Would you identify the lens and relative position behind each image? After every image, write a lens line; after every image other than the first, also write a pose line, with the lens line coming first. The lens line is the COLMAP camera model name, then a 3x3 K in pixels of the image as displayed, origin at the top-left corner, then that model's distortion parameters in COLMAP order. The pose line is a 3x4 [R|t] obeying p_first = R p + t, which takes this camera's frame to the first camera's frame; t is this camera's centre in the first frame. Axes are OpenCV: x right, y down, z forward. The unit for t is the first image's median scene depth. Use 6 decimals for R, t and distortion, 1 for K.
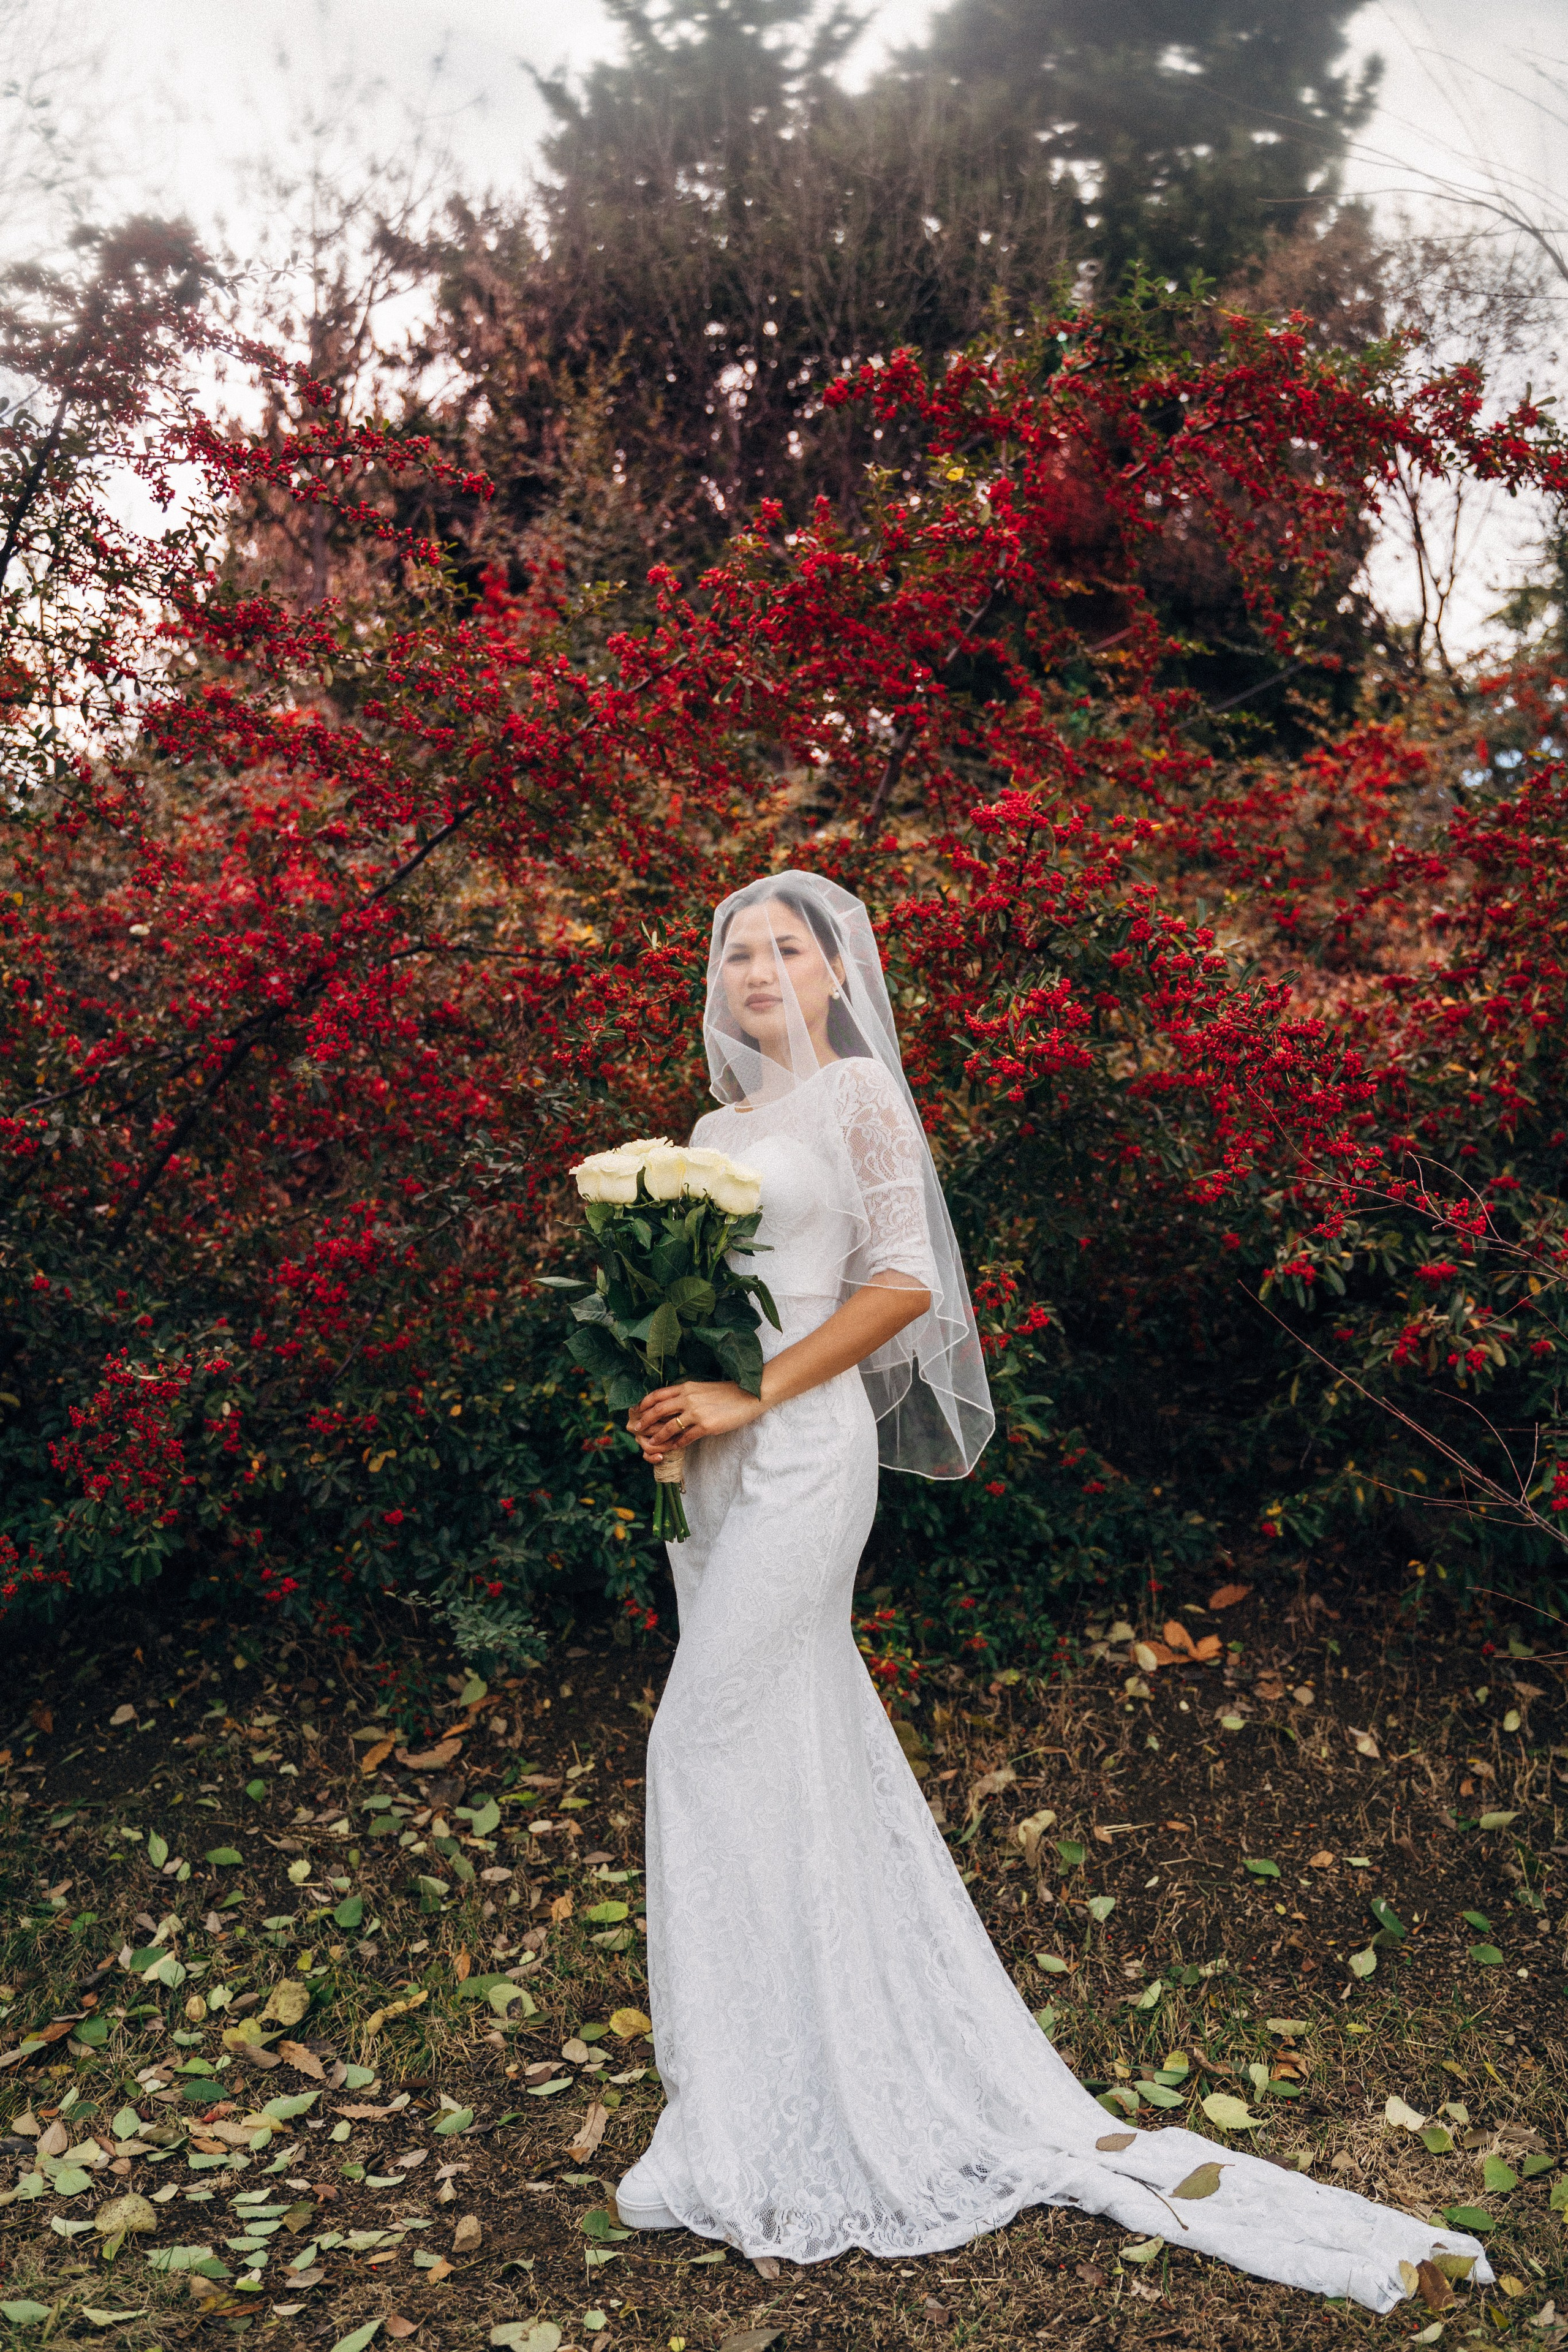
lens RADIAL K [[1999.5, 0, 821.1], [0, 1999.5, 1153.5], [0, 0, 1]] dist [-0.099118, 0.077428]
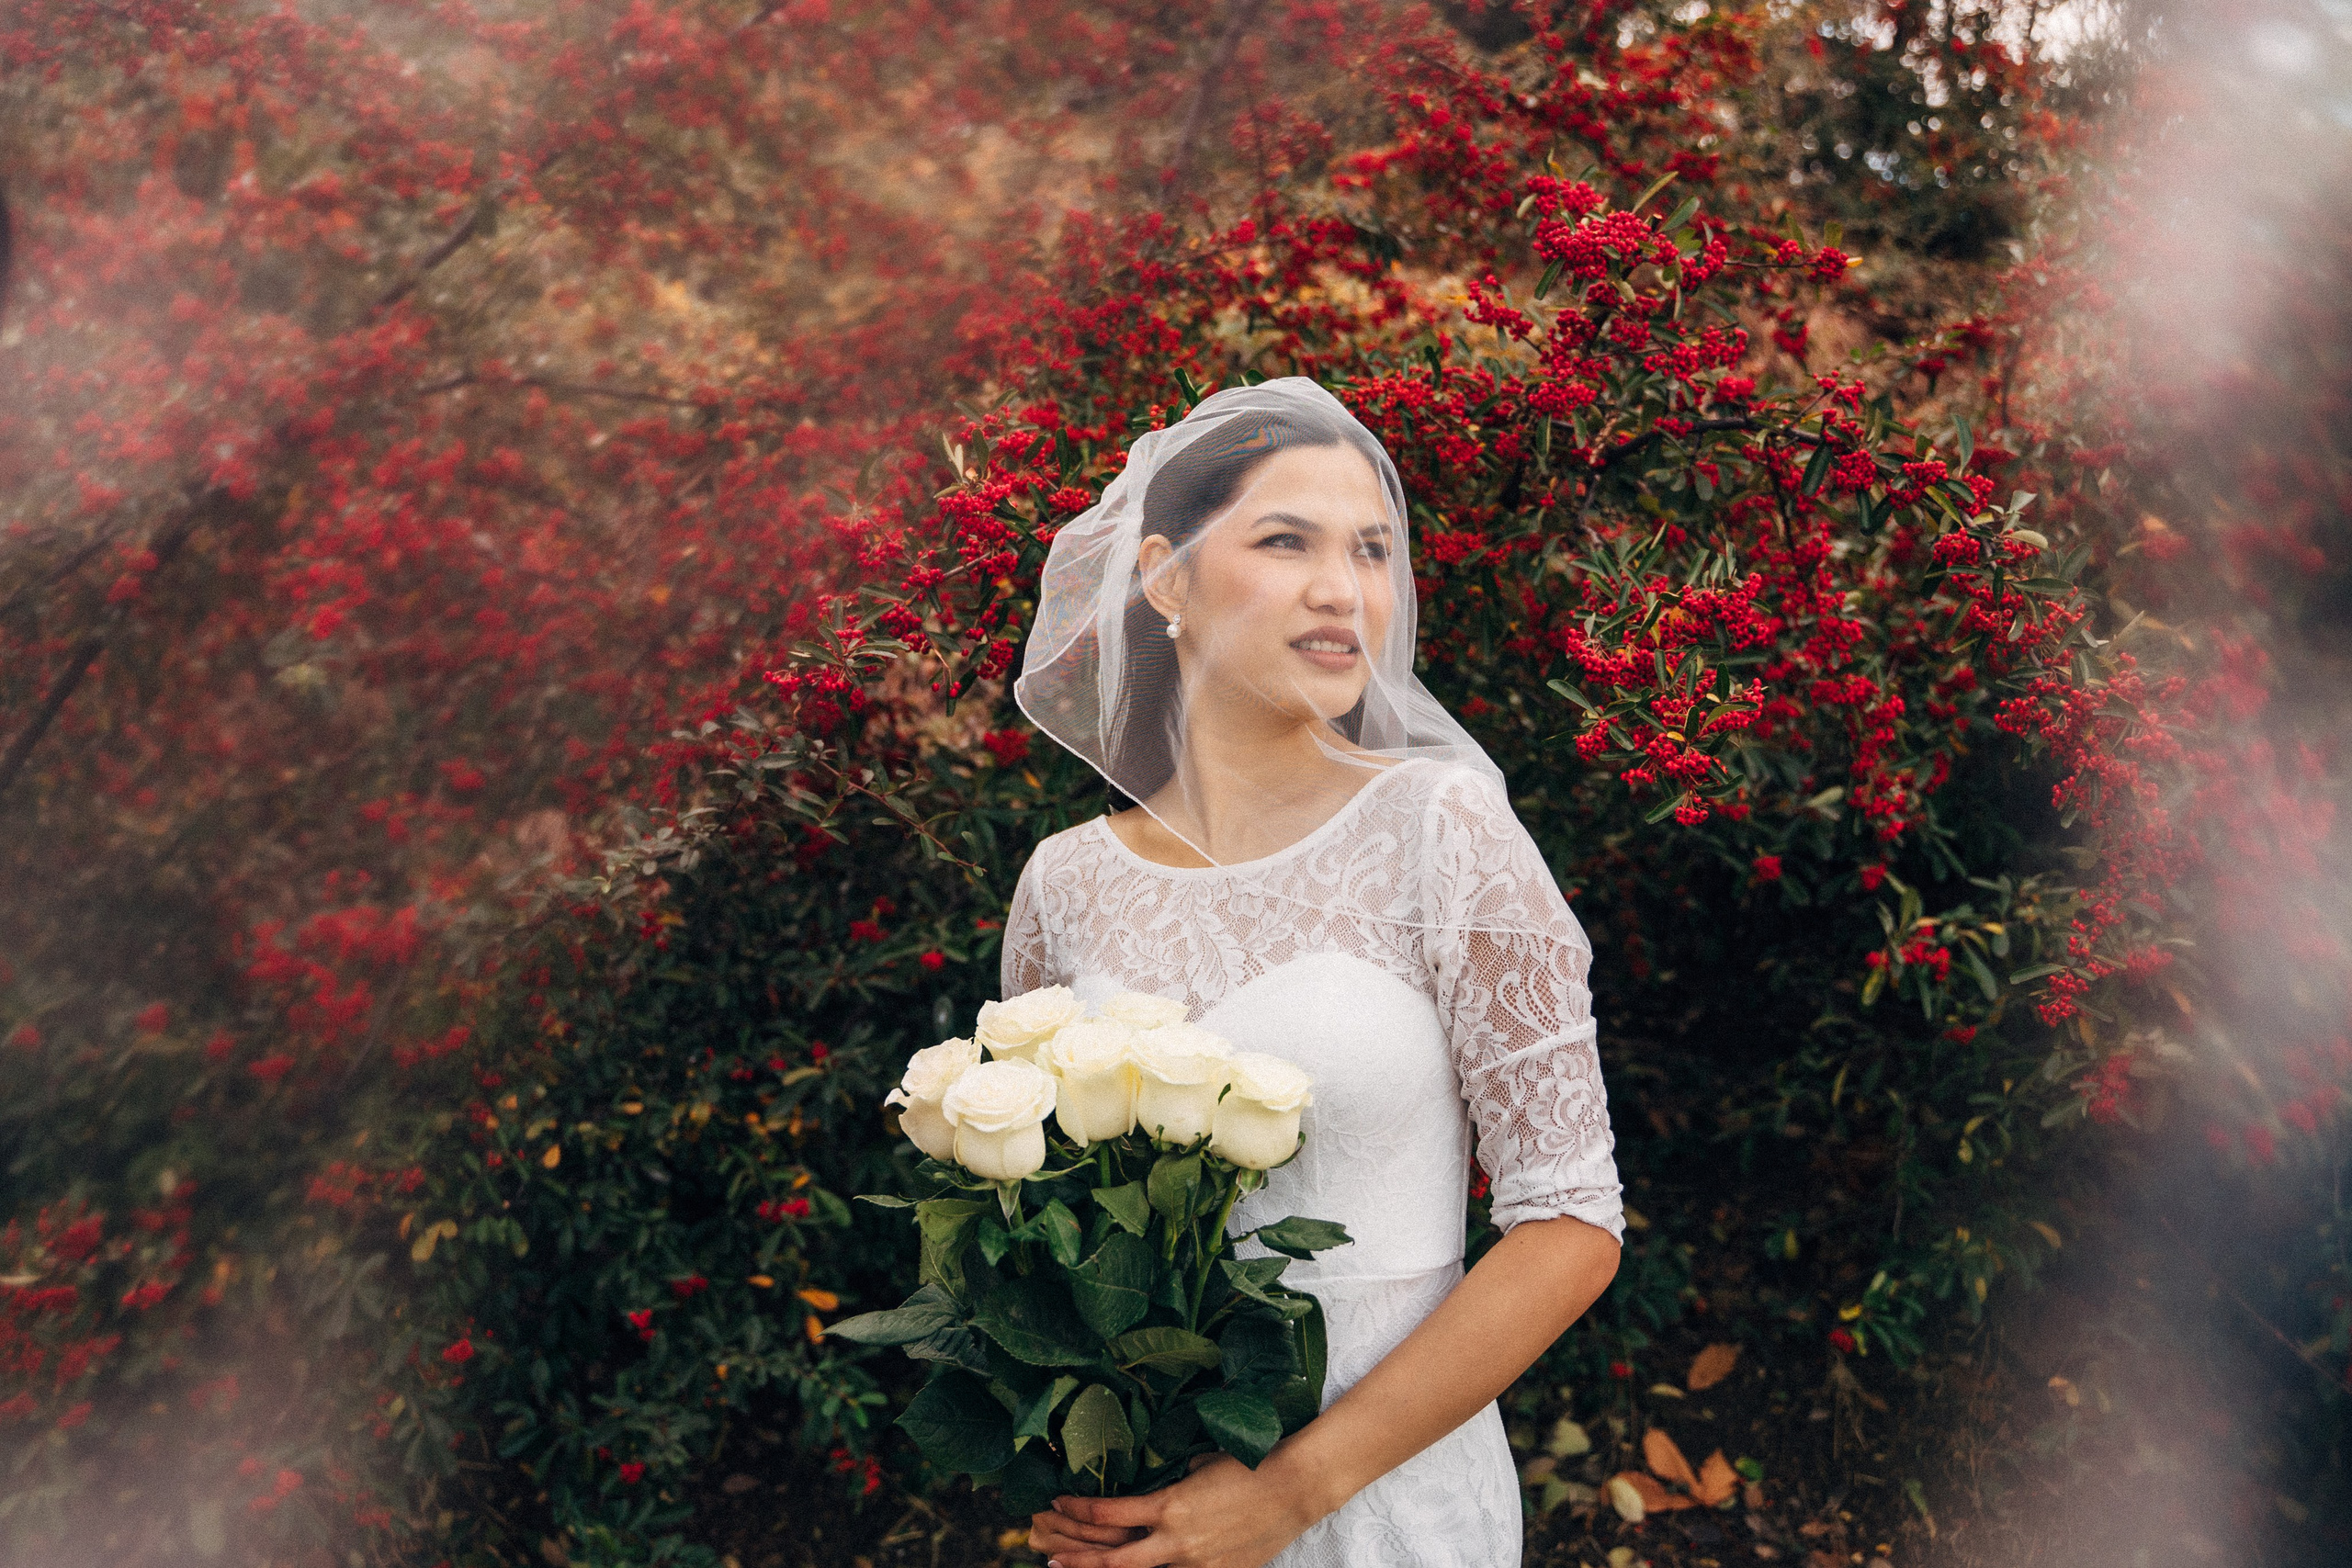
lens RADIAL K [[2200.7, 0, 1095.8], [0, 2200.7, 785.9], [0, 0, 1]] dist [-0.019921, 0.005980]
pose [[0.995549, -0.003664, 0.094172, -0.087520], [-0.009168, 0.990739, 0.135468, -0.085352], [-0.093796, -0.135729, 0.986296, 0.367699]]
